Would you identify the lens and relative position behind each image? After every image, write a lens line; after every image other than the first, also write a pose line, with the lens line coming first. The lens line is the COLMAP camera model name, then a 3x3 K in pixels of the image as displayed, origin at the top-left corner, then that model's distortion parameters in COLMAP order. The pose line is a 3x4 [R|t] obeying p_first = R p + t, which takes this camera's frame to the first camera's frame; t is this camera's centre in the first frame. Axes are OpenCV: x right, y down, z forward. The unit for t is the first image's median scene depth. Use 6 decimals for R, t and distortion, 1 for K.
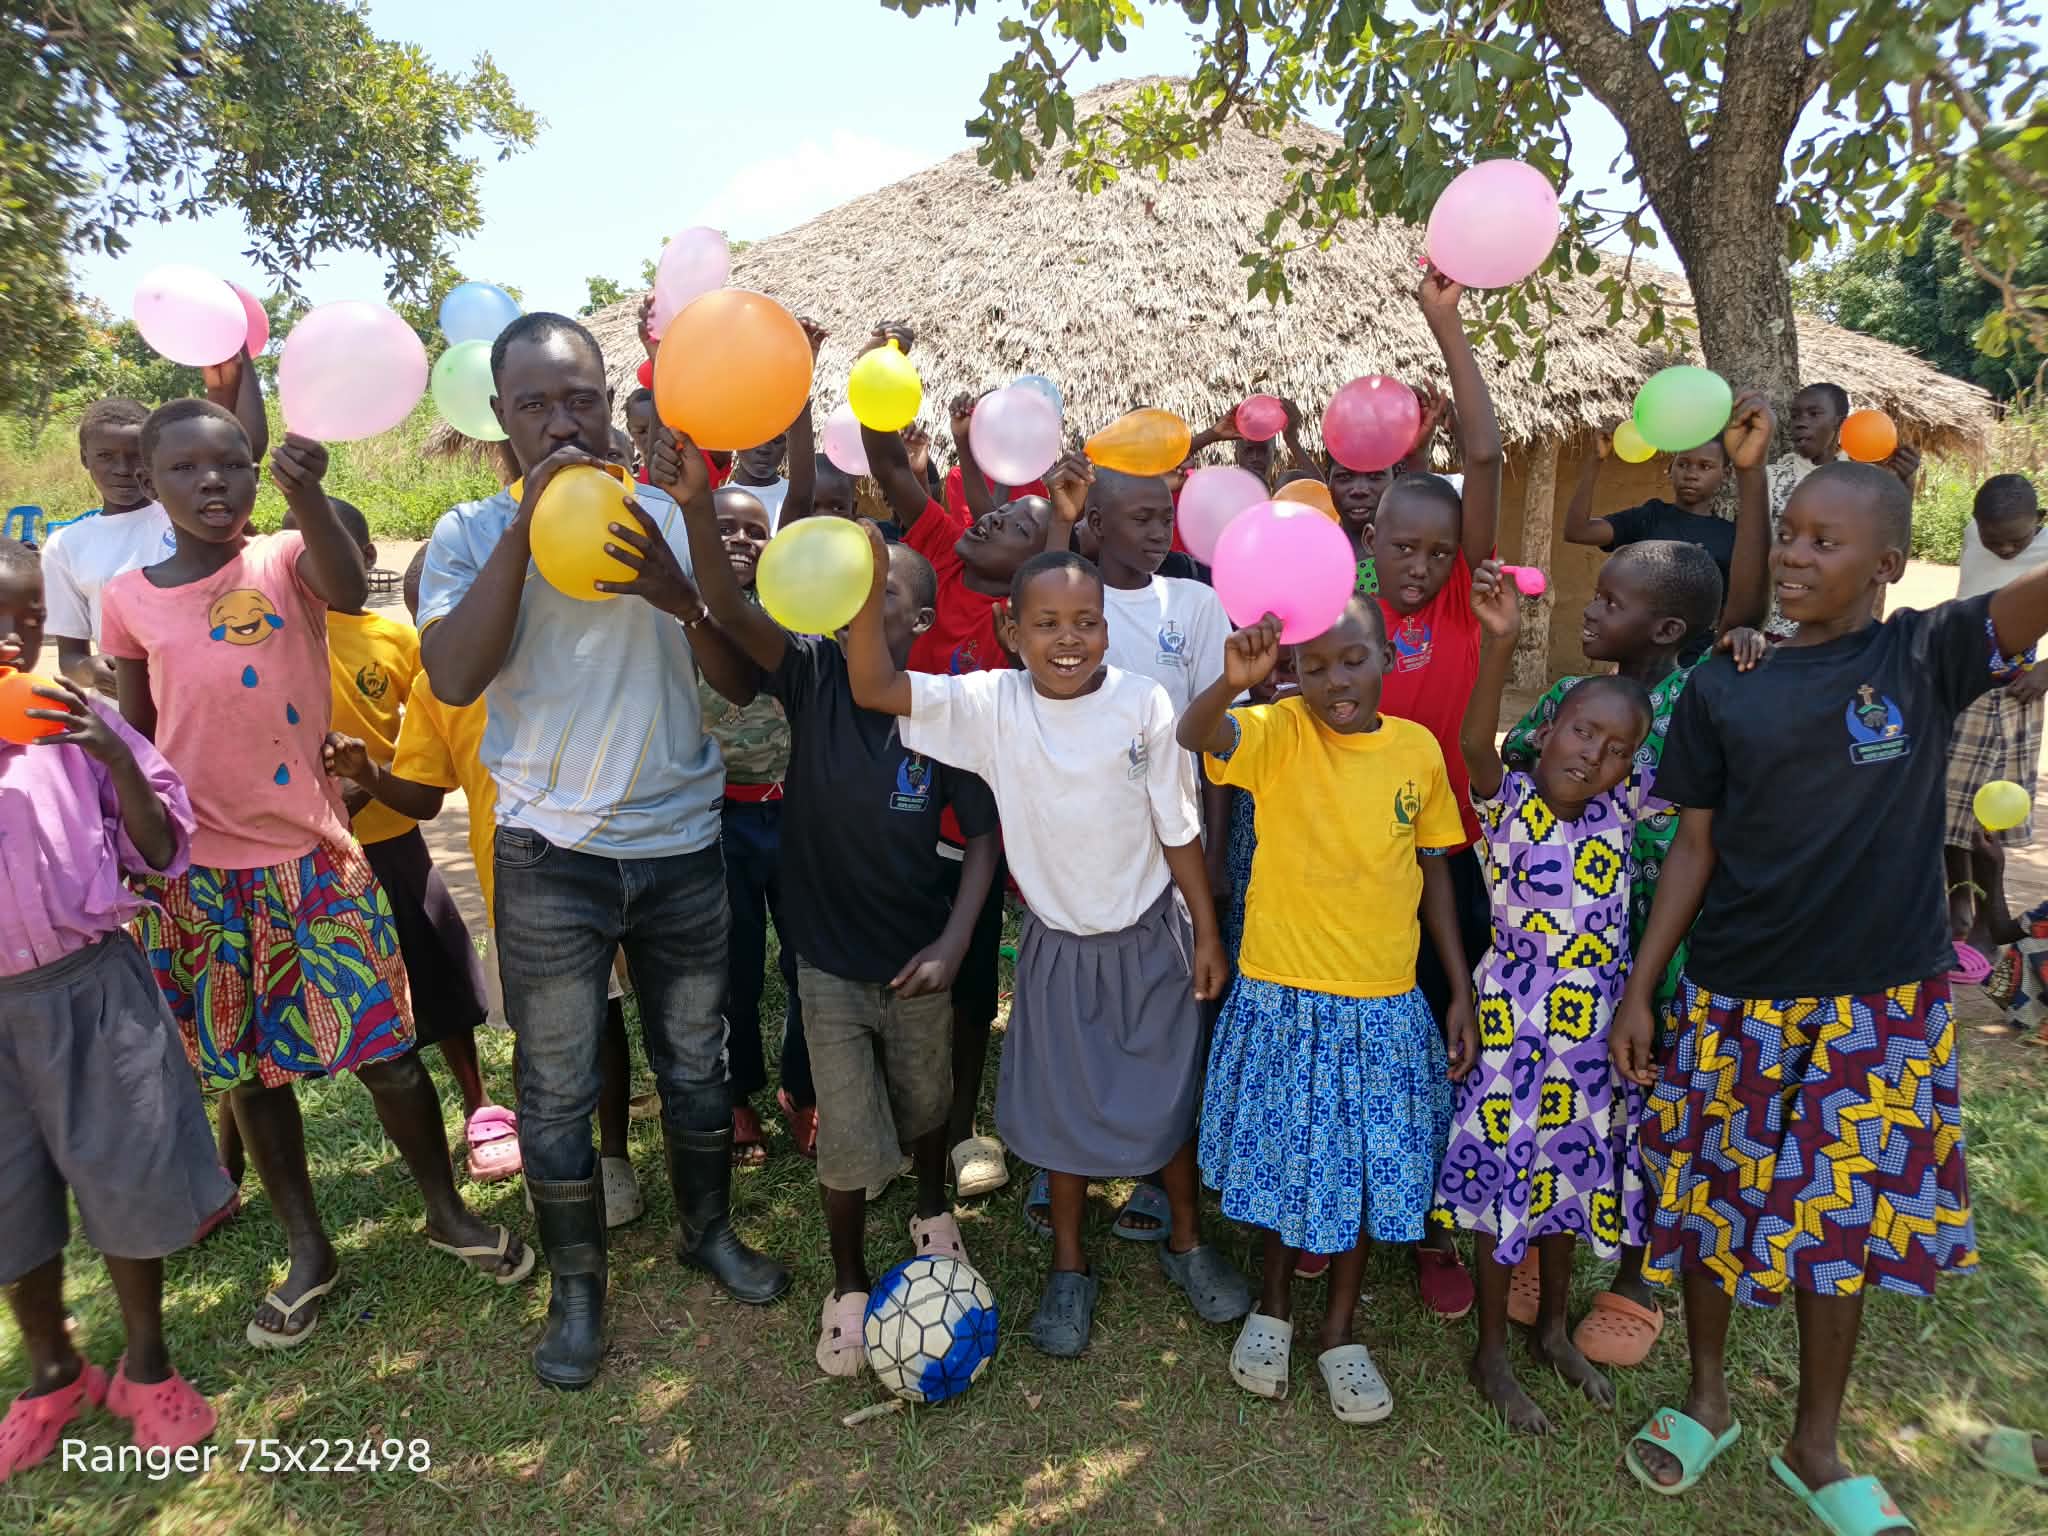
lens RADIAL K [[1487.9, 0, 1025.4], [0, 1487.9, 751.1], [0, 0, 1]] dist [0.053360, -0.083298]
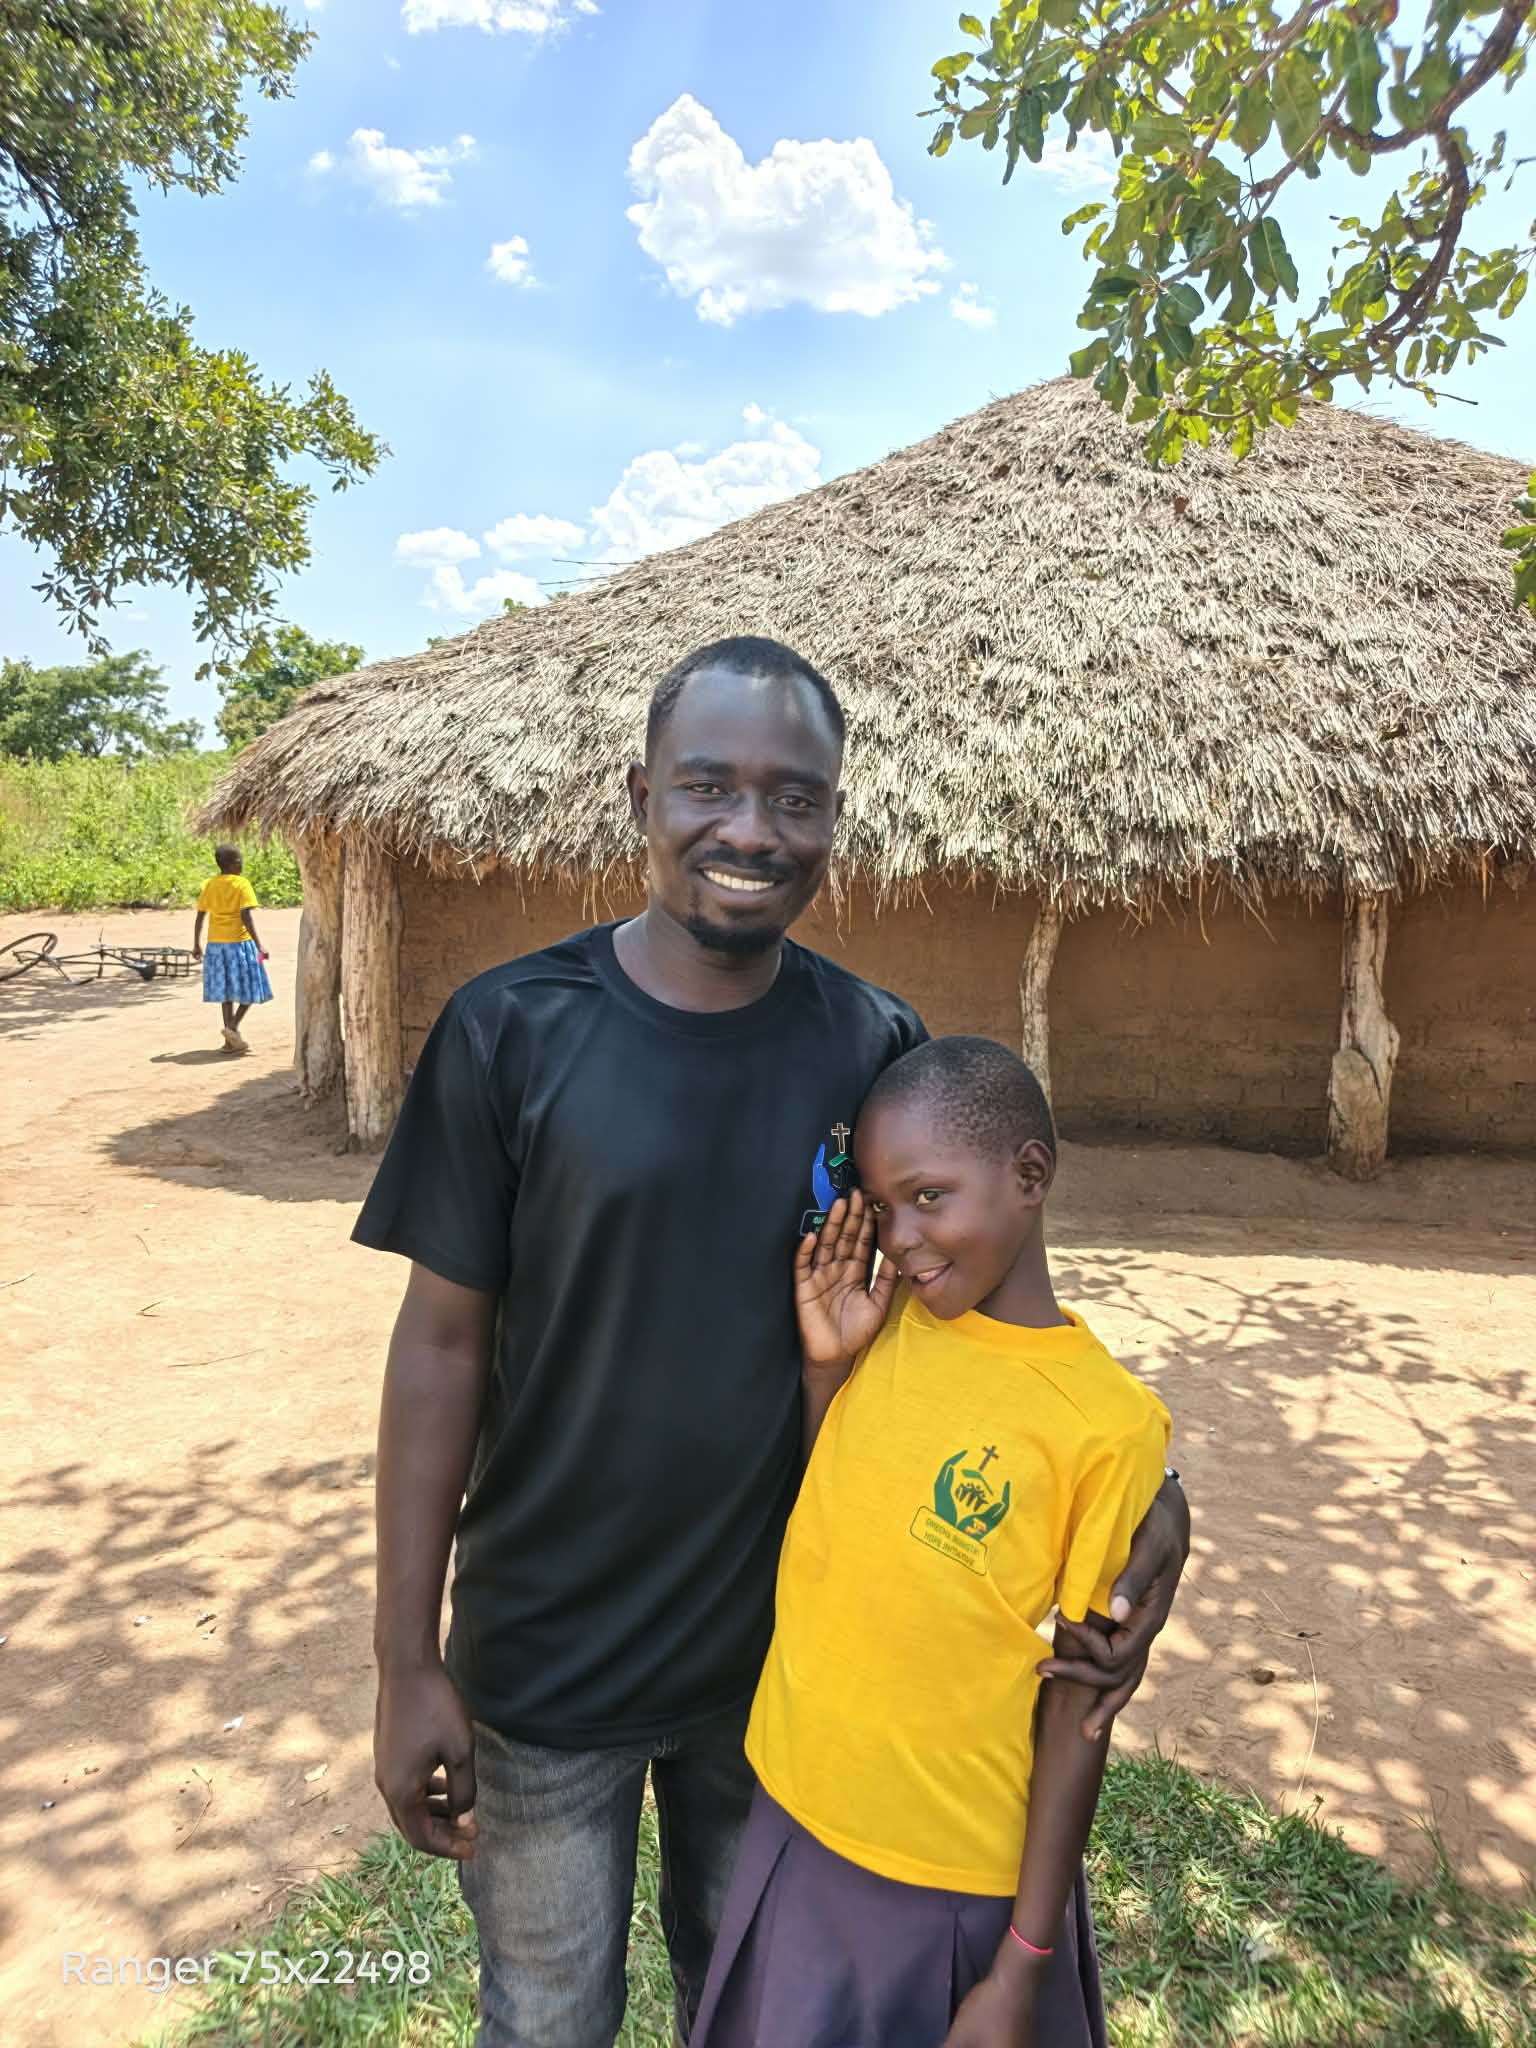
lens RADIAL K [[1424.7, 0, 746.1], [0, 1424.7, 1006.4], [0, 0, 1]] dist [0.067754, -0.120097]
pose [[0.998050, 0.018991, -0.059464, -0.087944], [-0.022597, 0.997908, -0.060576, -0.075386], [0.058189, 0.061802, 0.996391, 0.319050]]
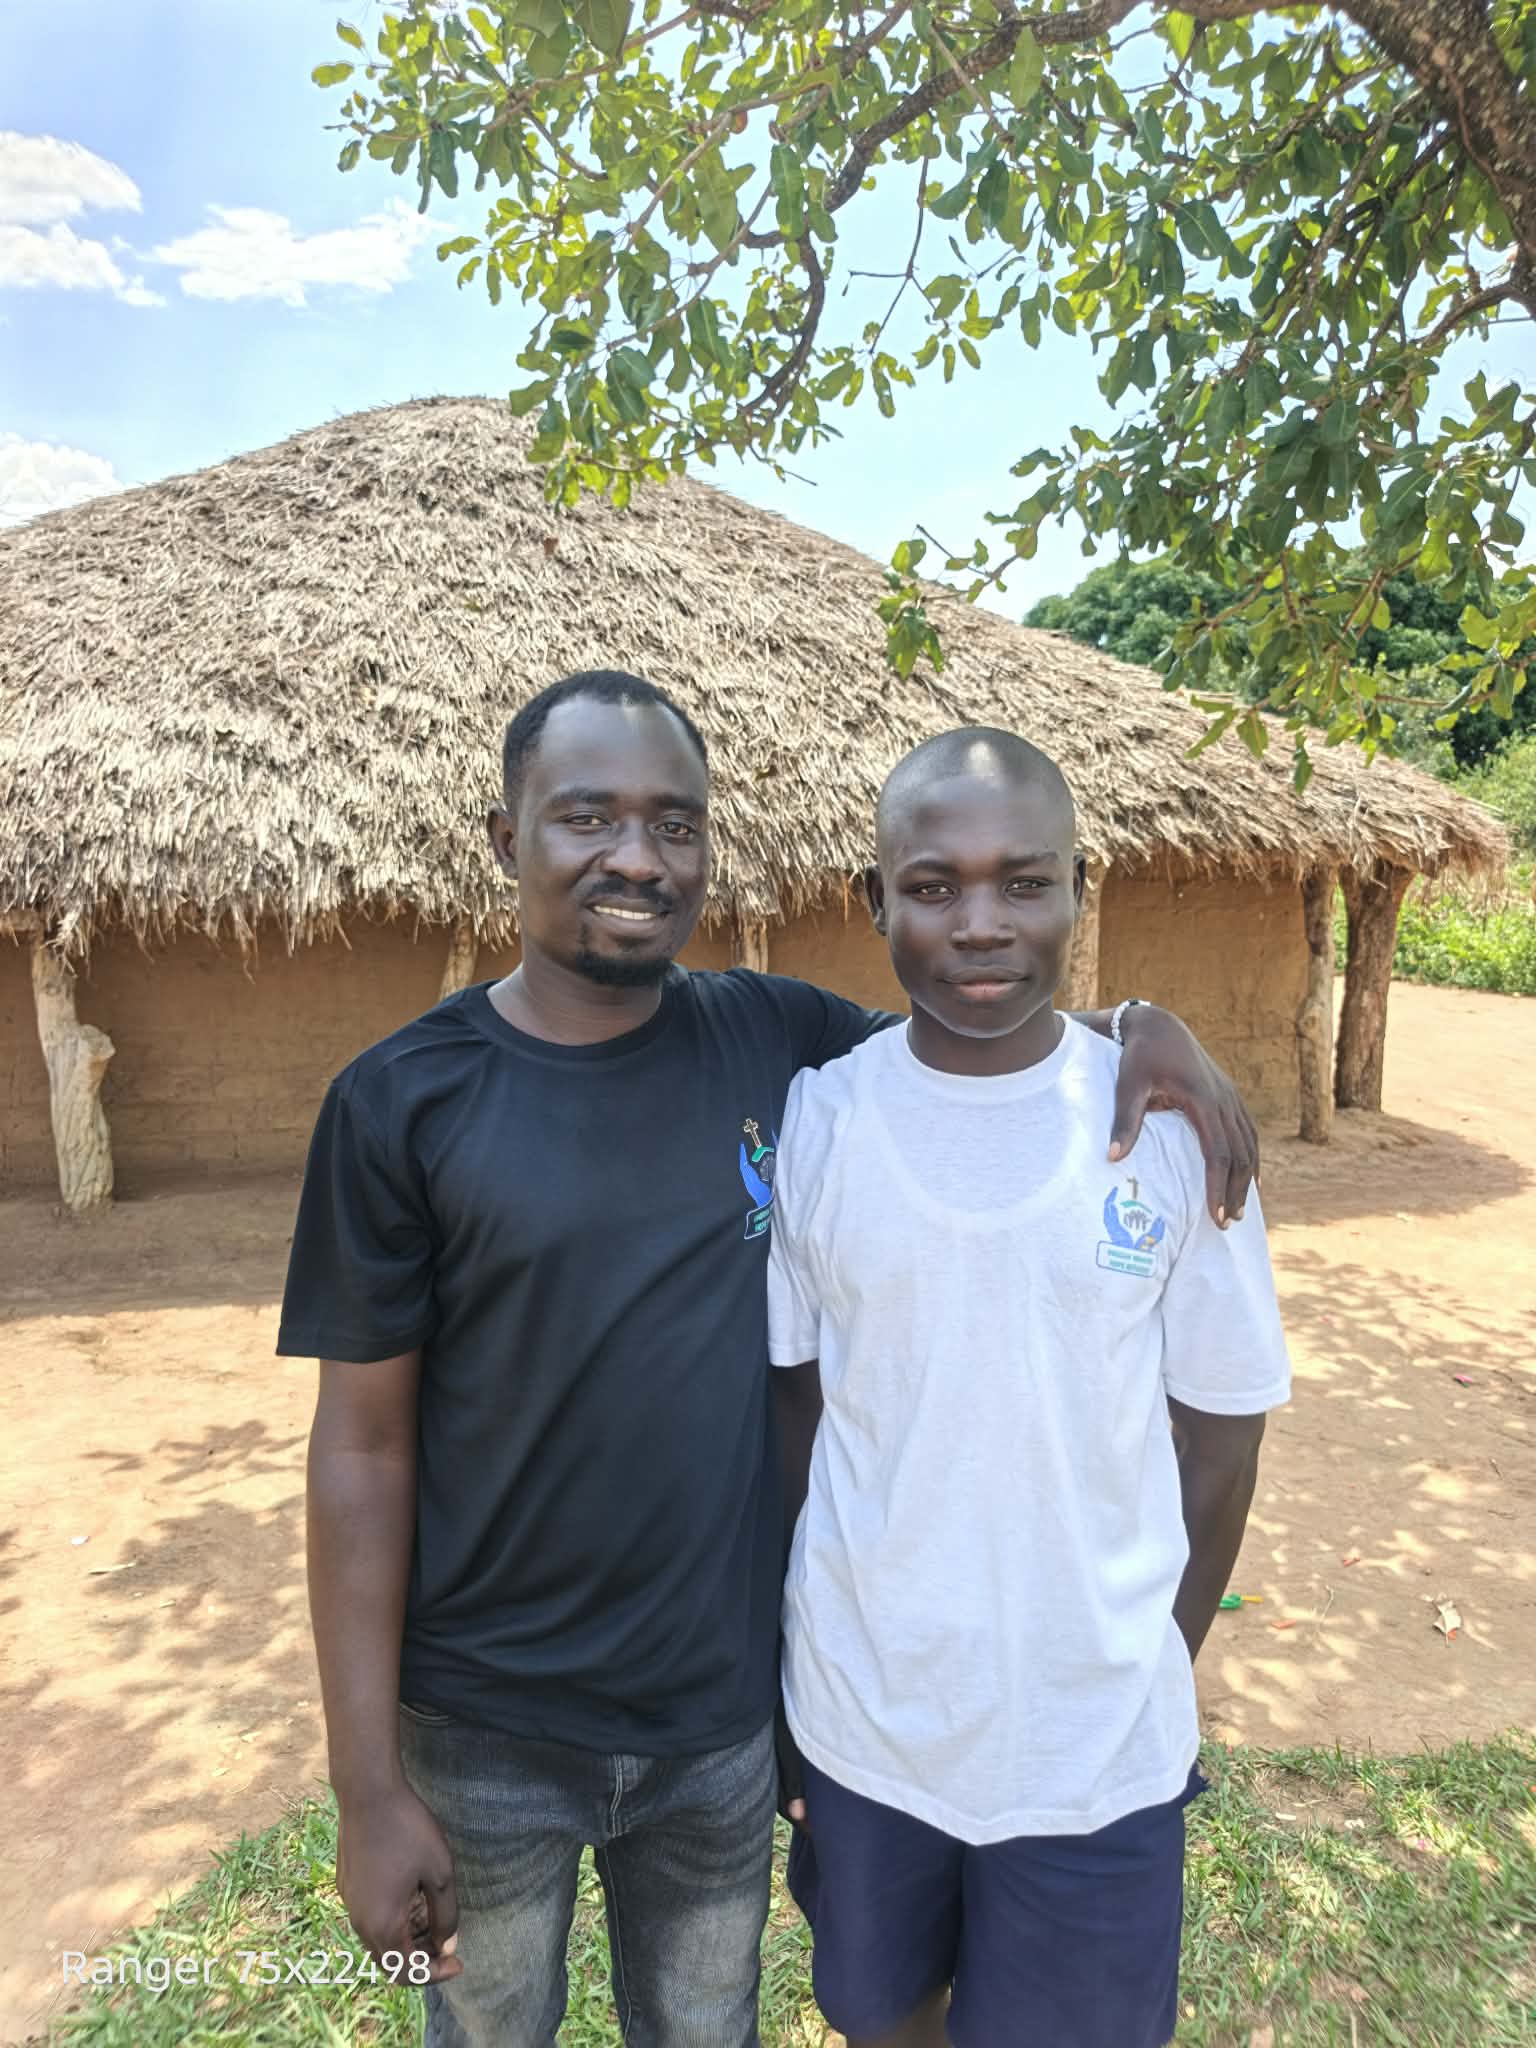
lens RADIAL K [[1452.5, 0, 778.6], [0, 1452.5, 1029.6], [0, 0, 1]] dist [0.053443, -0.085598]
pose [[0.909536, -0.041723, 0.413525, -0.135220], [0.070930, 0.995935, -0.055522, -0.075389], [-0.409527, 0.079831, 0.908799, 0.319468]]
